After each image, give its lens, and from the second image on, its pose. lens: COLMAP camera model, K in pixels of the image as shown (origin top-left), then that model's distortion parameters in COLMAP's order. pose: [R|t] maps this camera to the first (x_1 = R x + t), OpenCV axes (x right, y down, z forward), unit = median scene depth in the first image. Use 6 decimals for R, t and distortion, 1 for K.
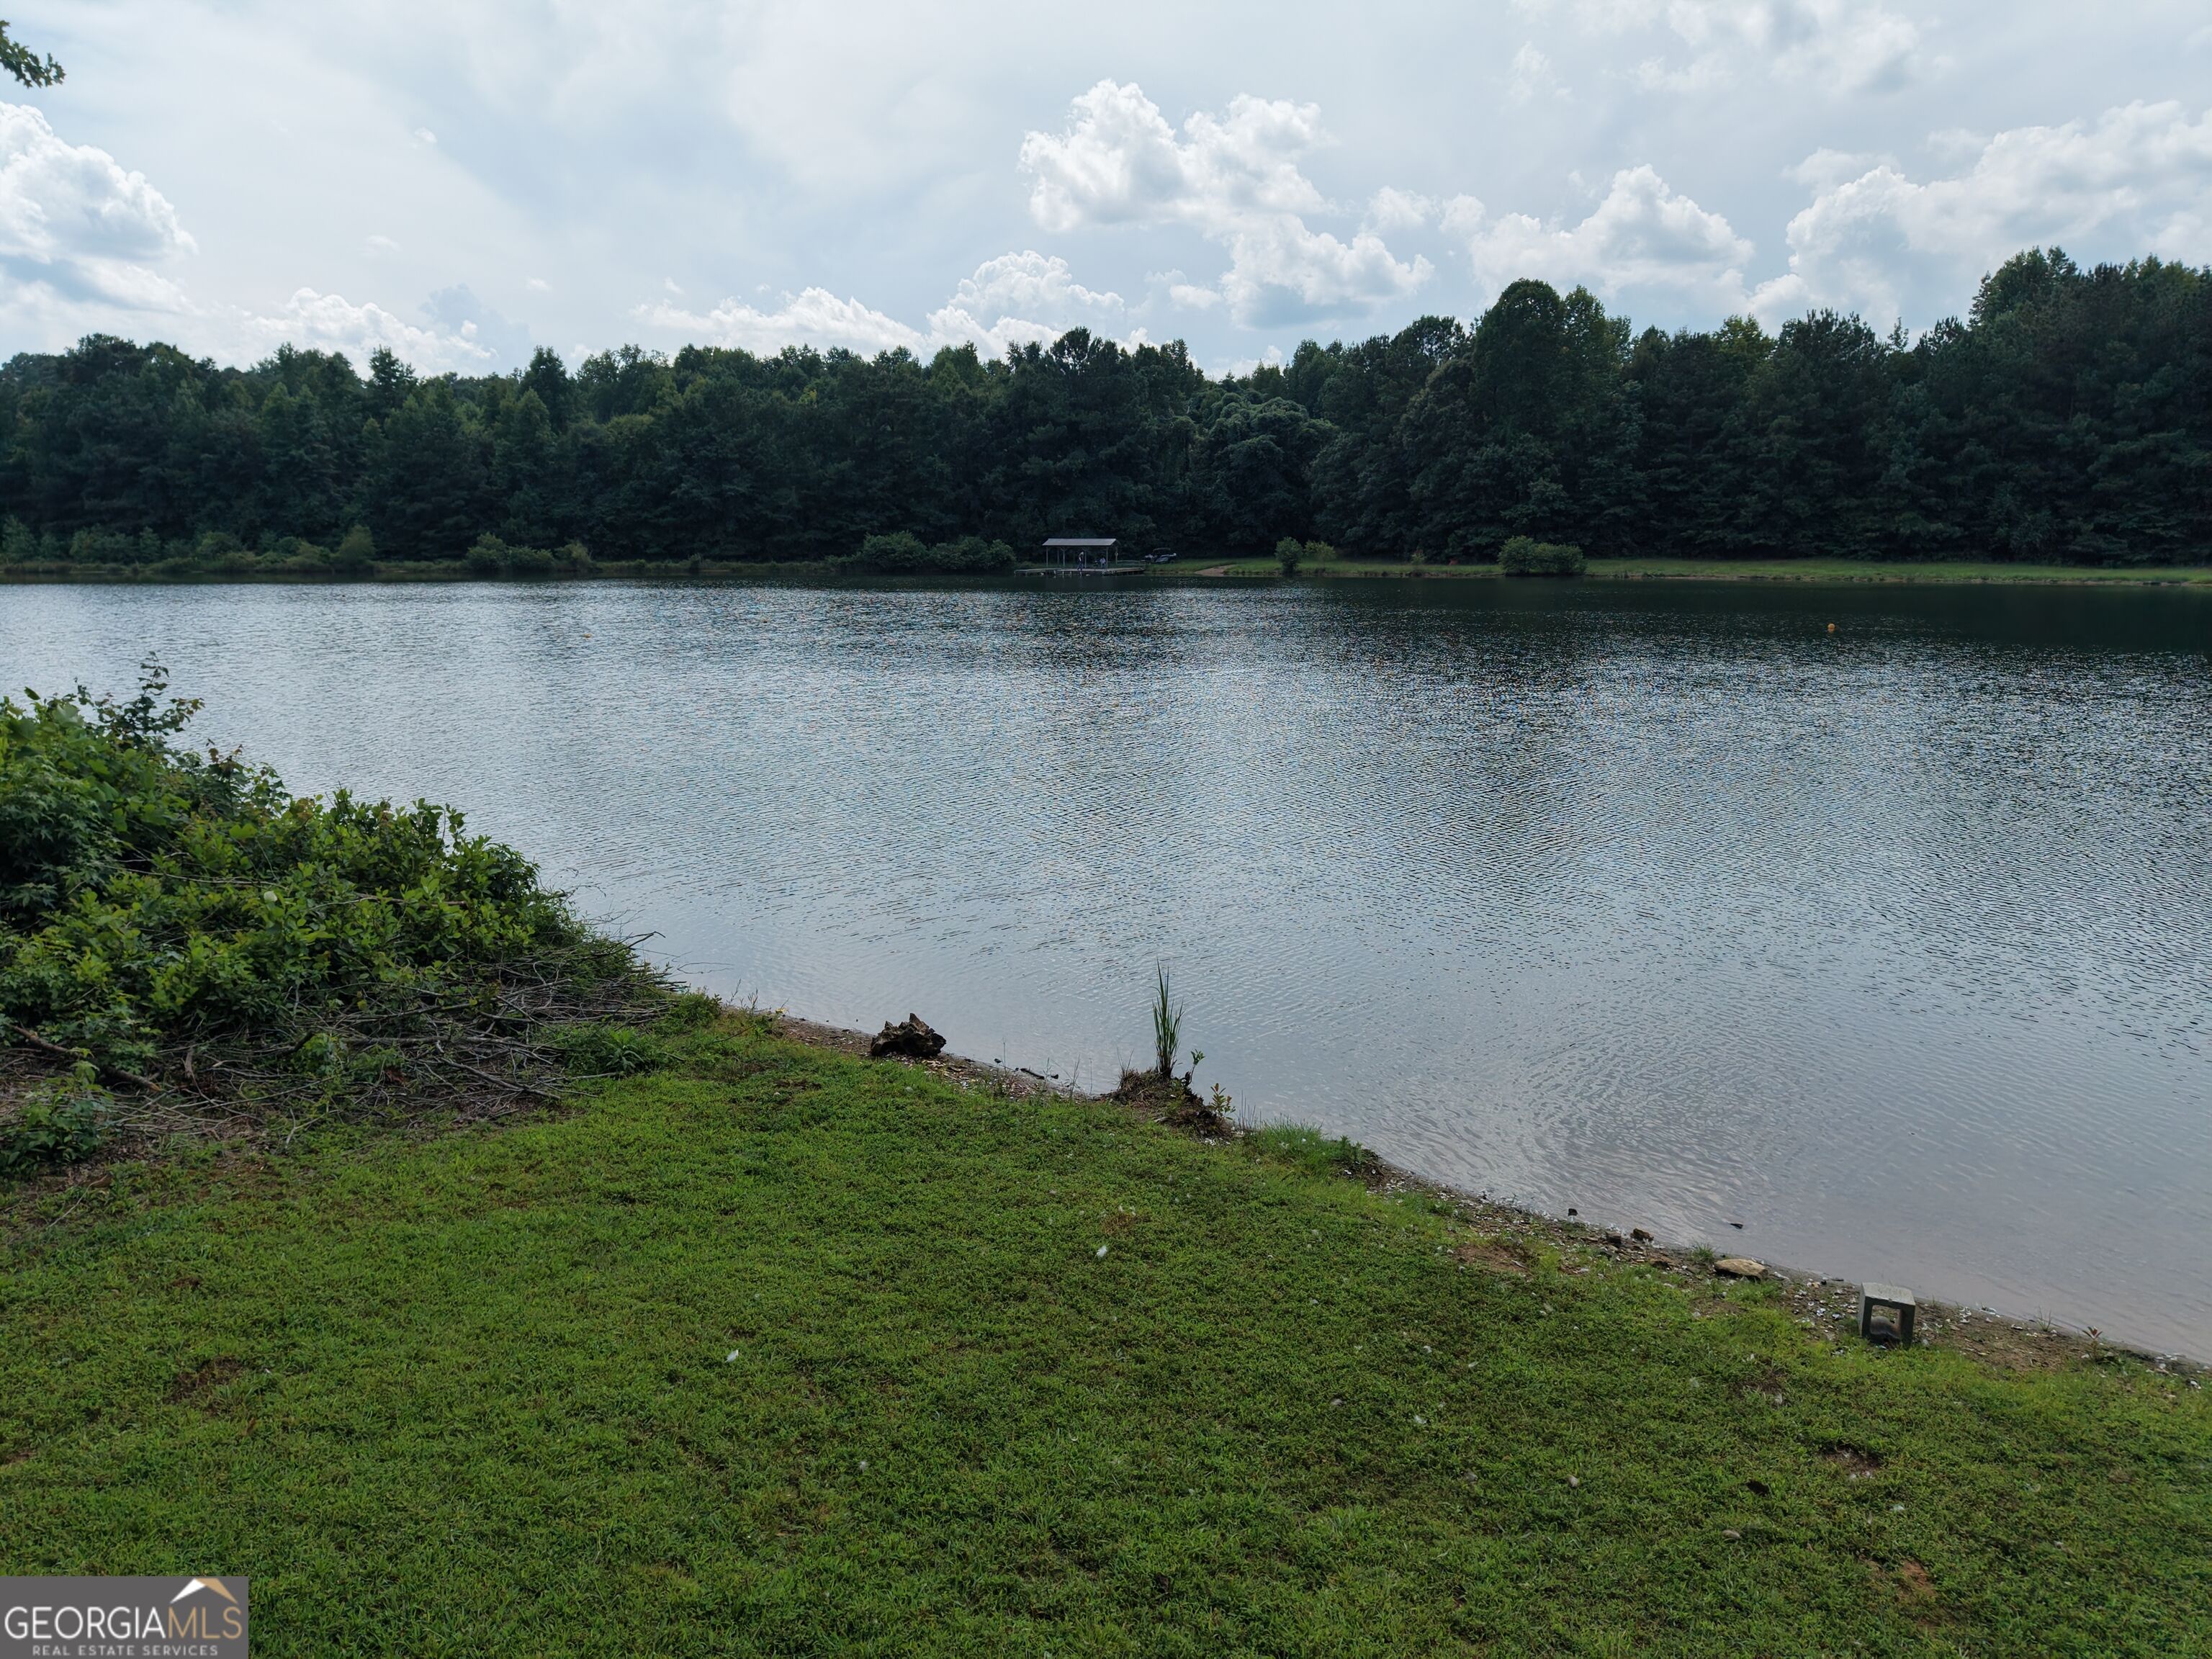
lens RADIAL K [[1491.9, 0, 1114.1], [0, 1491.9, 787.5], [0, 0, 1]] dist [0.023252, -0.023911]
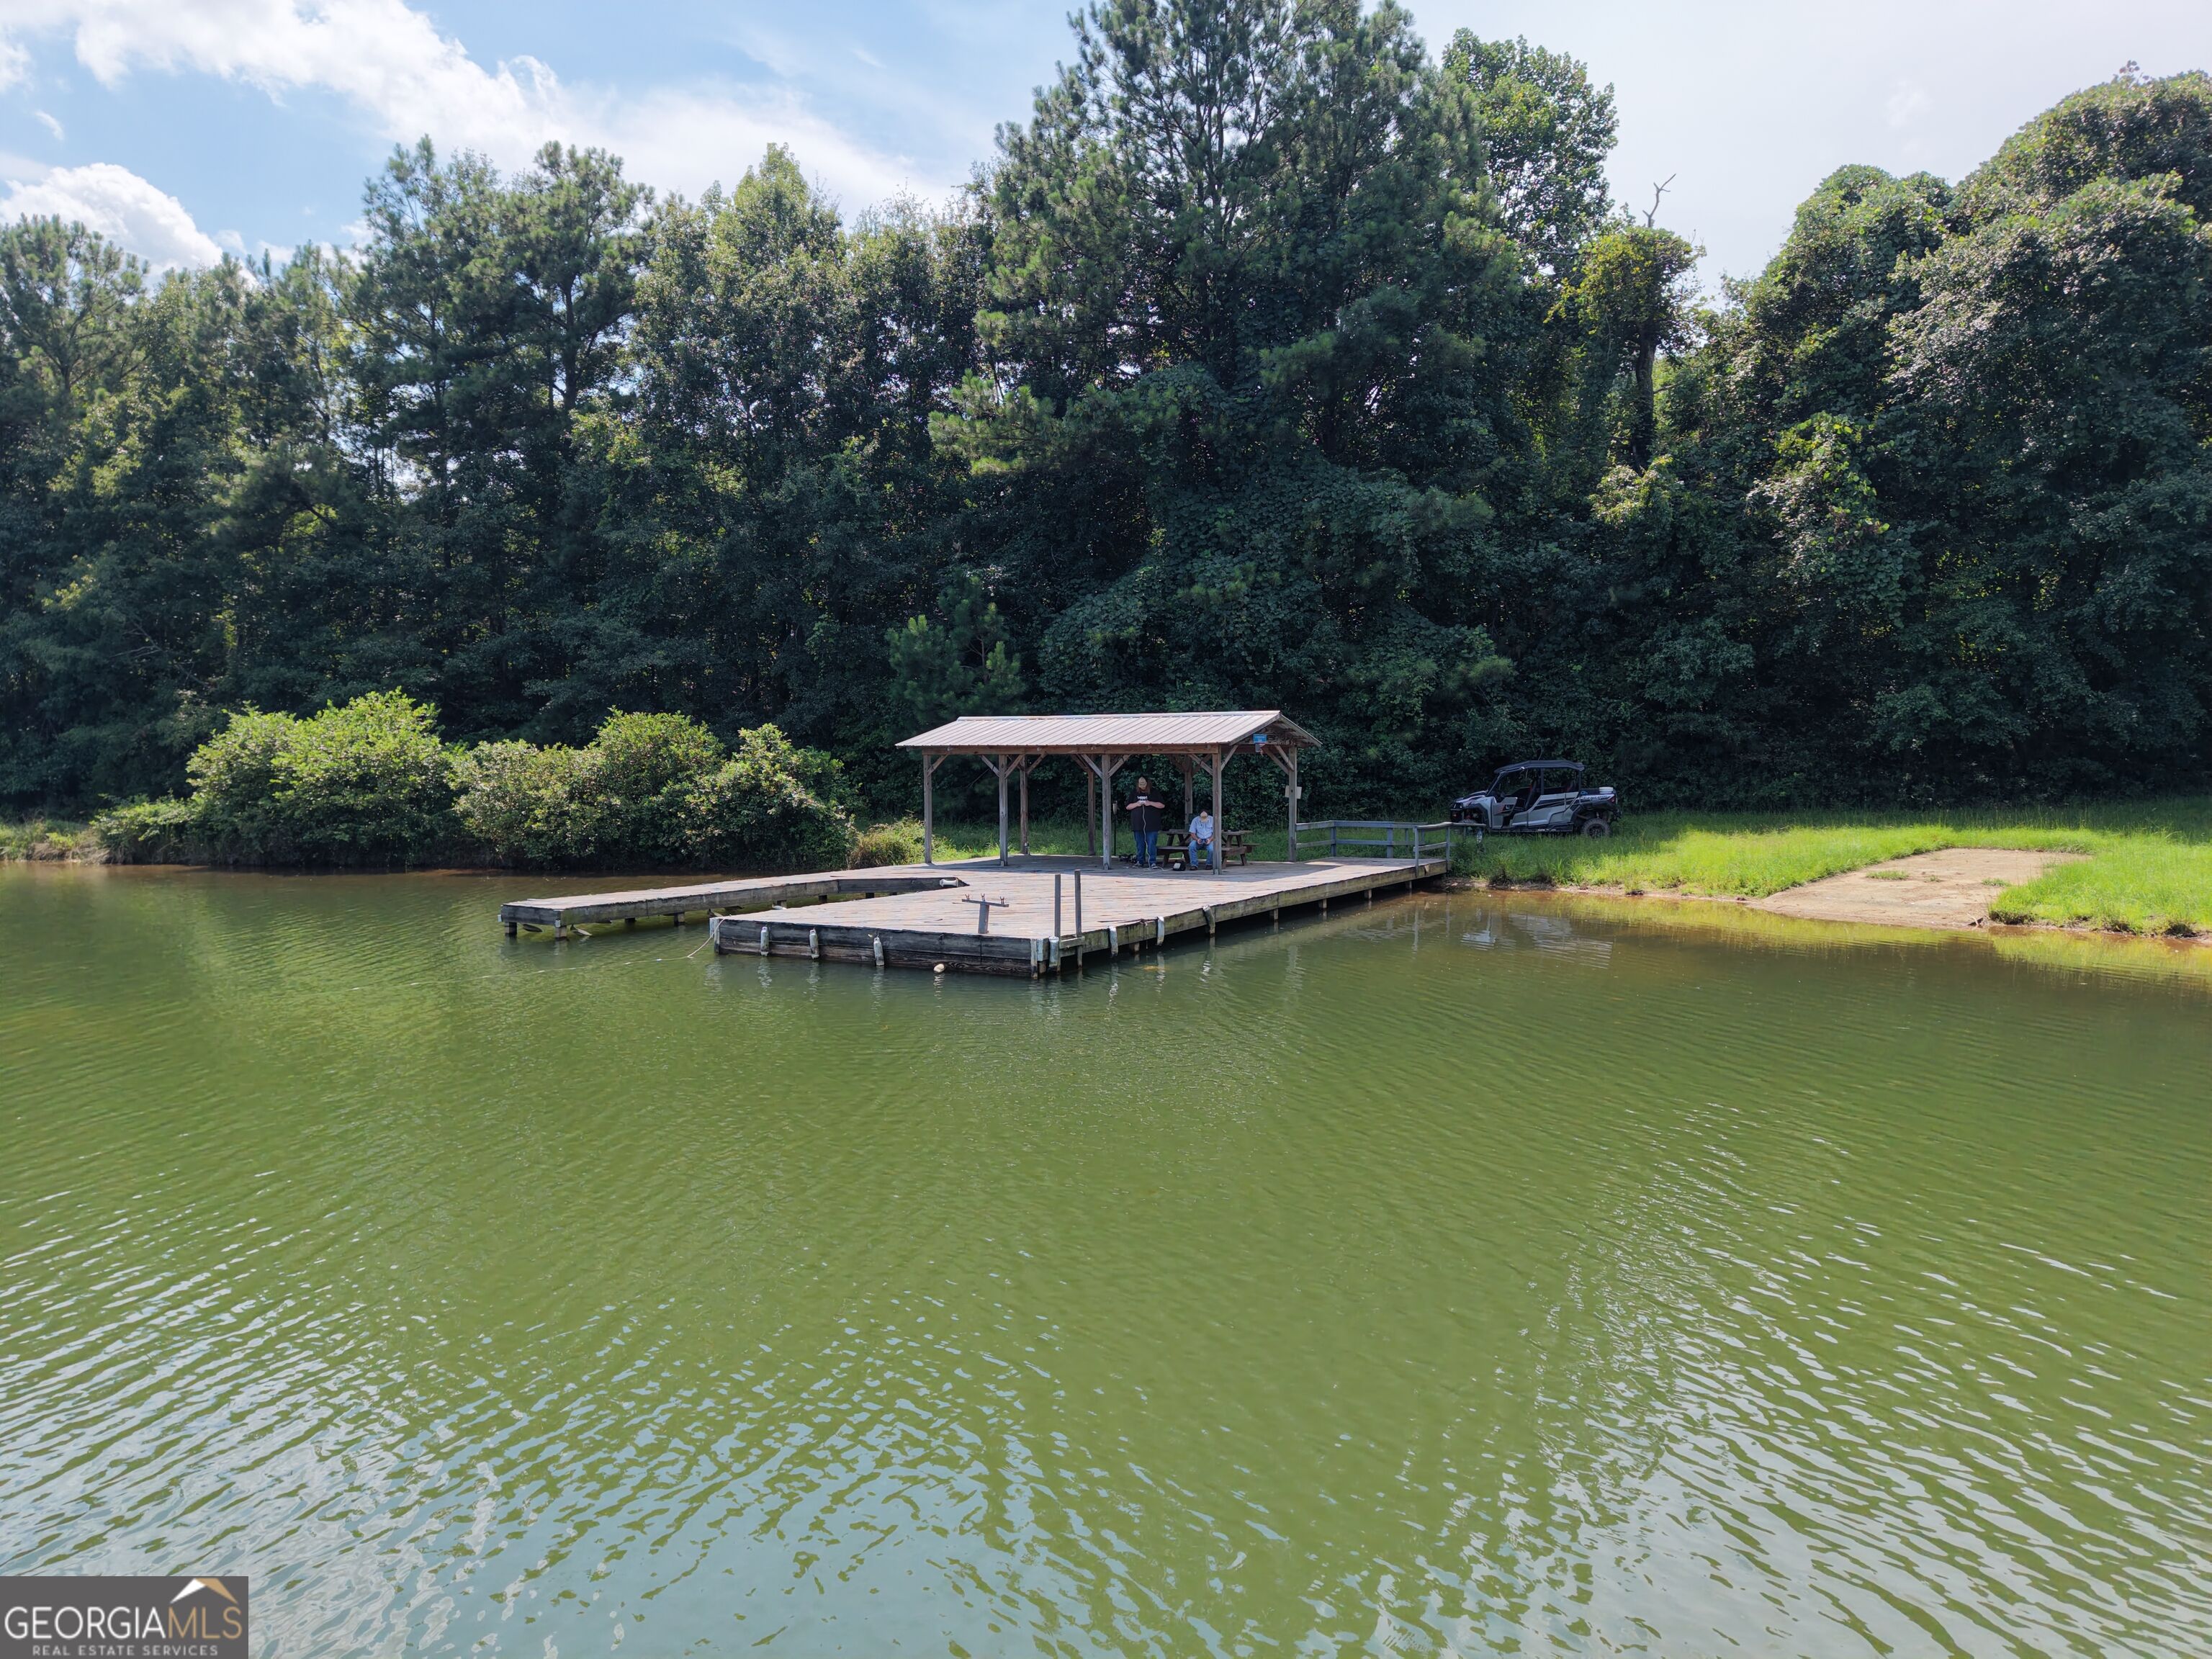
lens RADIAL K [[1491.9, 0, 1114.1], [0, 1491.9, 787.5], [0, 0, 1]] dist [0.023252, -0.023911]
pose [[0.971414, 0.006447, -0.237303, 0.024686], [-0.042486, 0.988213, -0.147071, -0.127701], [0.233558, 0.152949, 0.960238, 0.808010]]
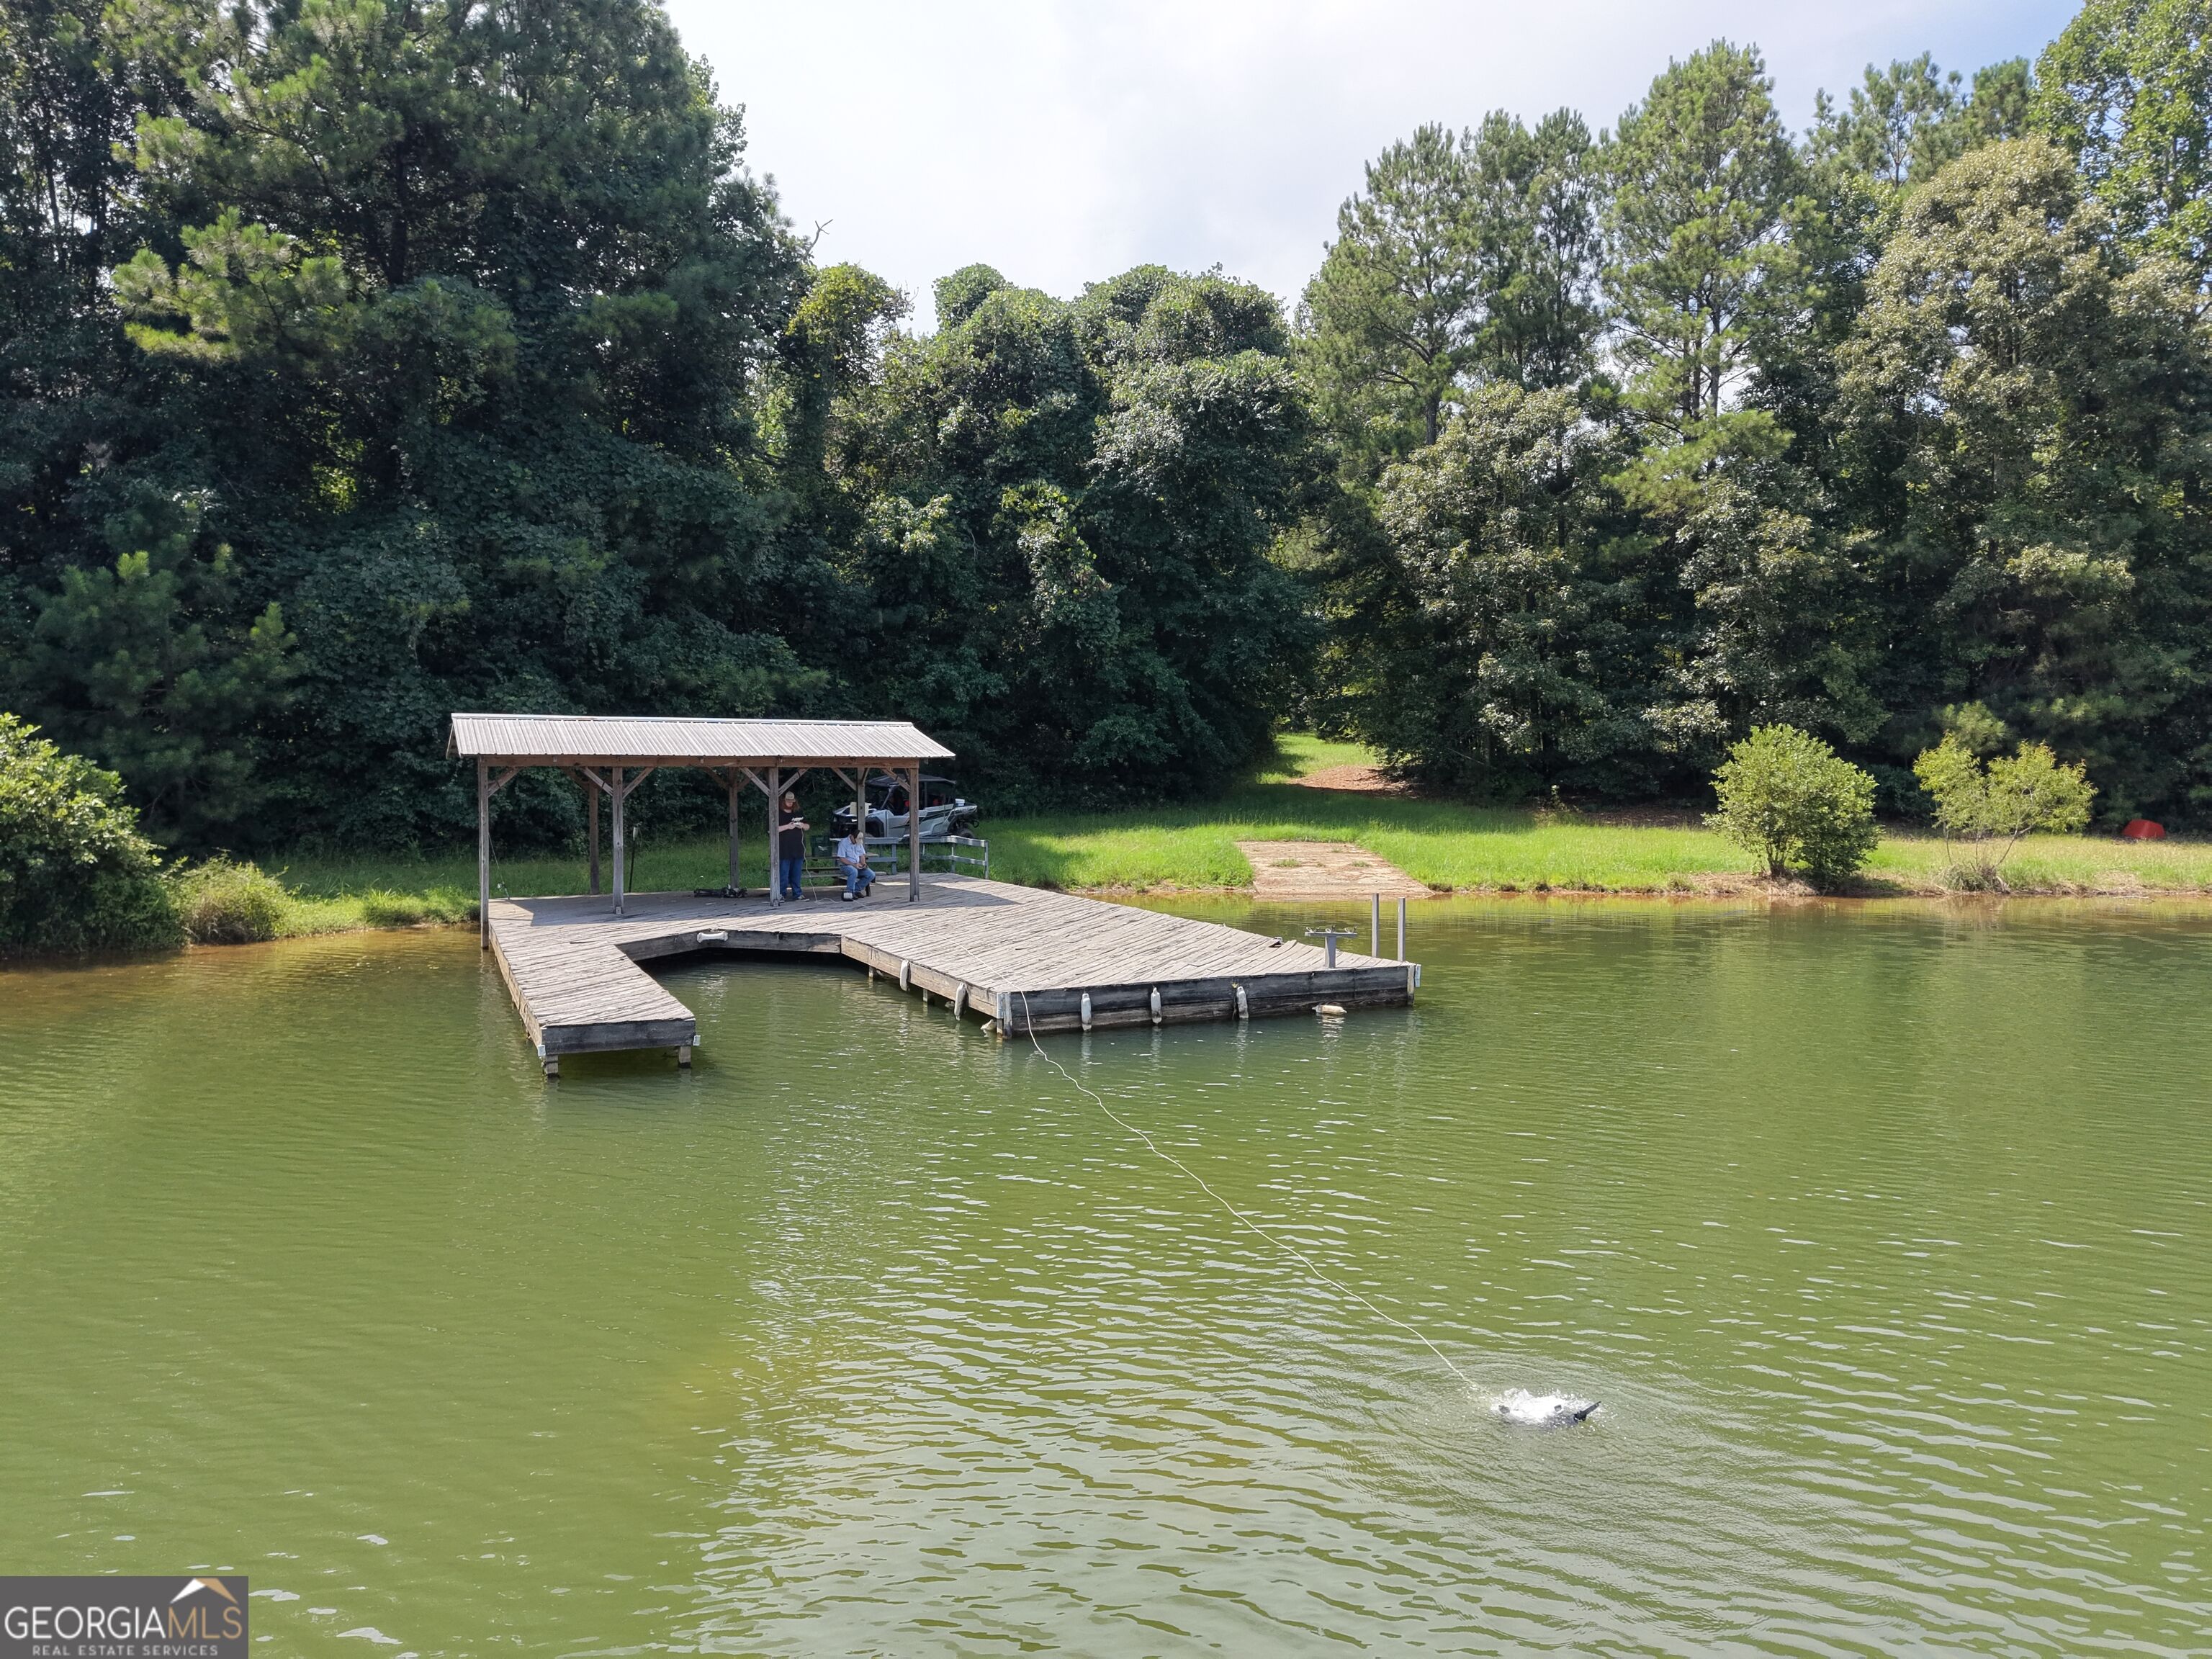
lens RADIAL K [[1491.9, 0, 1114.1], [0, 1491.9, 787.5], [0, 0, 1]] dist [0.023252, -0.023911]
pose [[0.731216, -0.001711, 0.682144, -0.097028], [0.109379, 0.987352, -0.114771, -0.135180], [-0.673320, 0.158534, 0.722155, 0.848888]]
